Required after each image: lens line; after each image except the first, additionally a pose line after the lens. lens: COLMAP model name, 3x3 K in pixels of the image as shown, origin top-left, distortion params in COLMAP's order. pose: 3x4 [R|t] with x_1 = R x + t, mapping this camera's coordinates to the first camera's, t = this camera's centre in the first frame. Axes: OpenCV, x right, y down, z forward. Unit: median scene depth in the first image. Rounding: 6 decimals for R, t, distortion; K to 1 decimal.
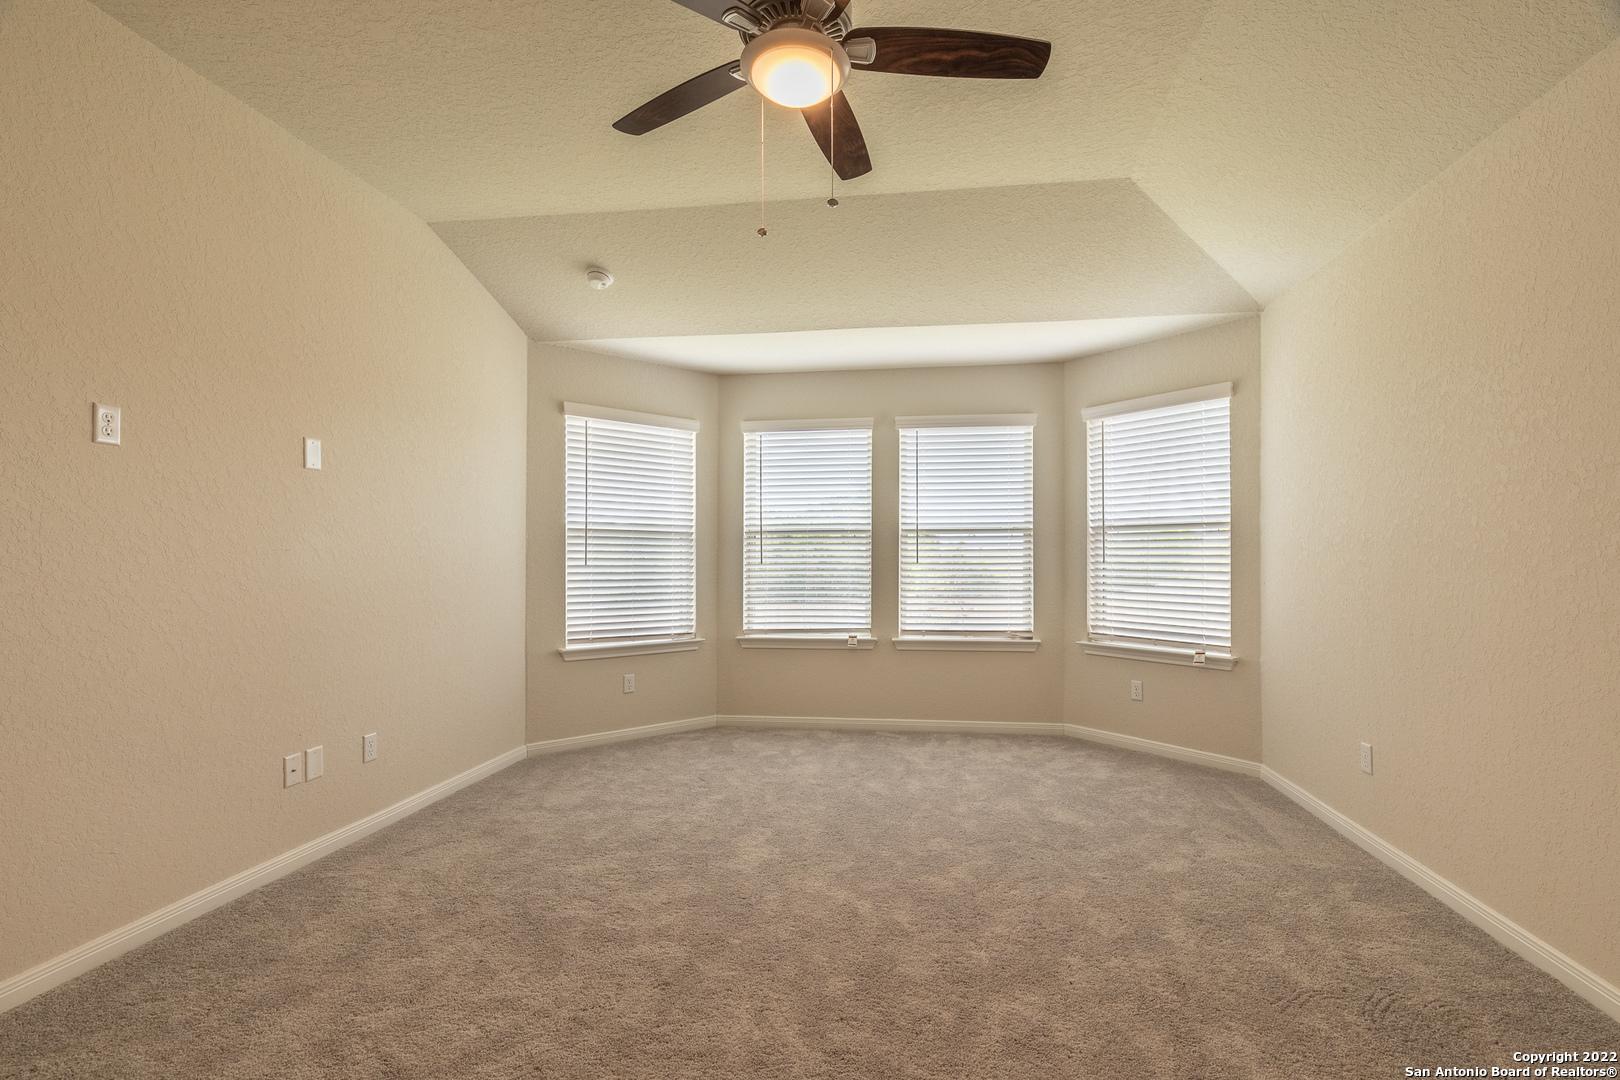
lens RADIAL K [[744.2, 0, 810.7], [0, 744.2, 548.2], [0, 0, 1]] dist [0.013511, -0.004632]
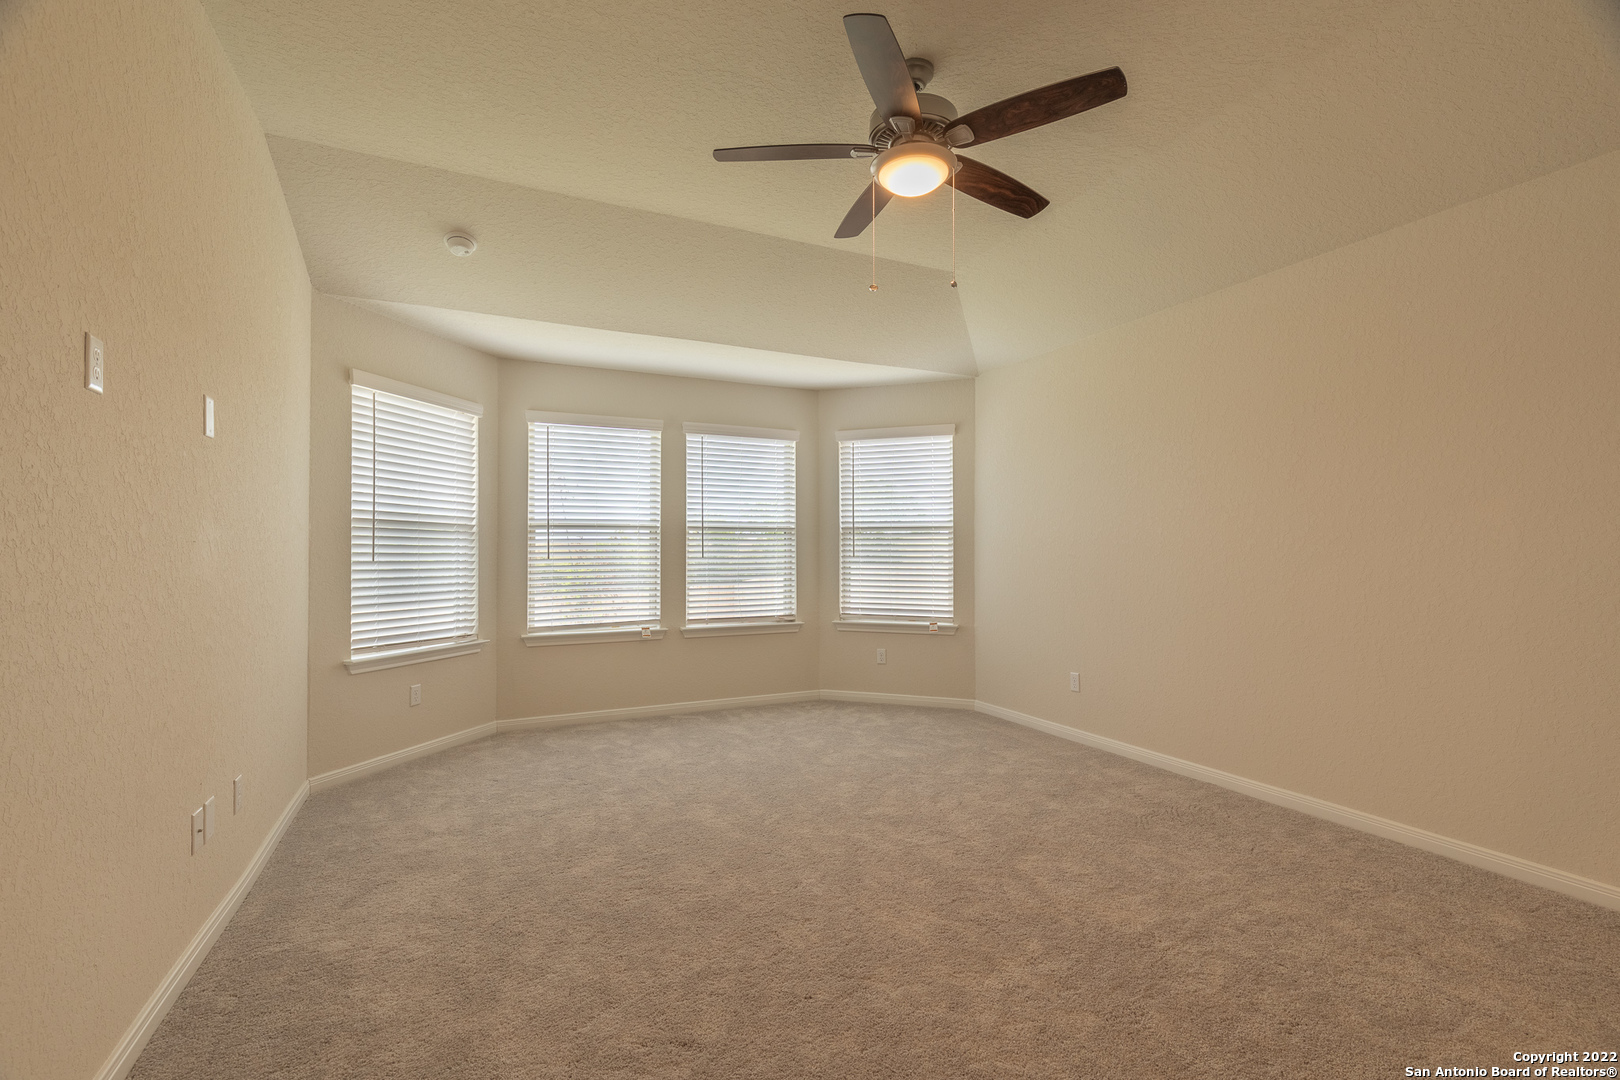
lens RADIAL K [[730.2, 0, 801.5], [0, 730.2, 542.4], [0, 0, 1]] dist [0.018849, -0.010284]
pose [[0.840666, 0.007910, 0.541497, -0.338563], [-0.006902, 0.999969, -0.003892, 0.000973], [-0.541510, -0.000465, 0.840694, 0.020698]]
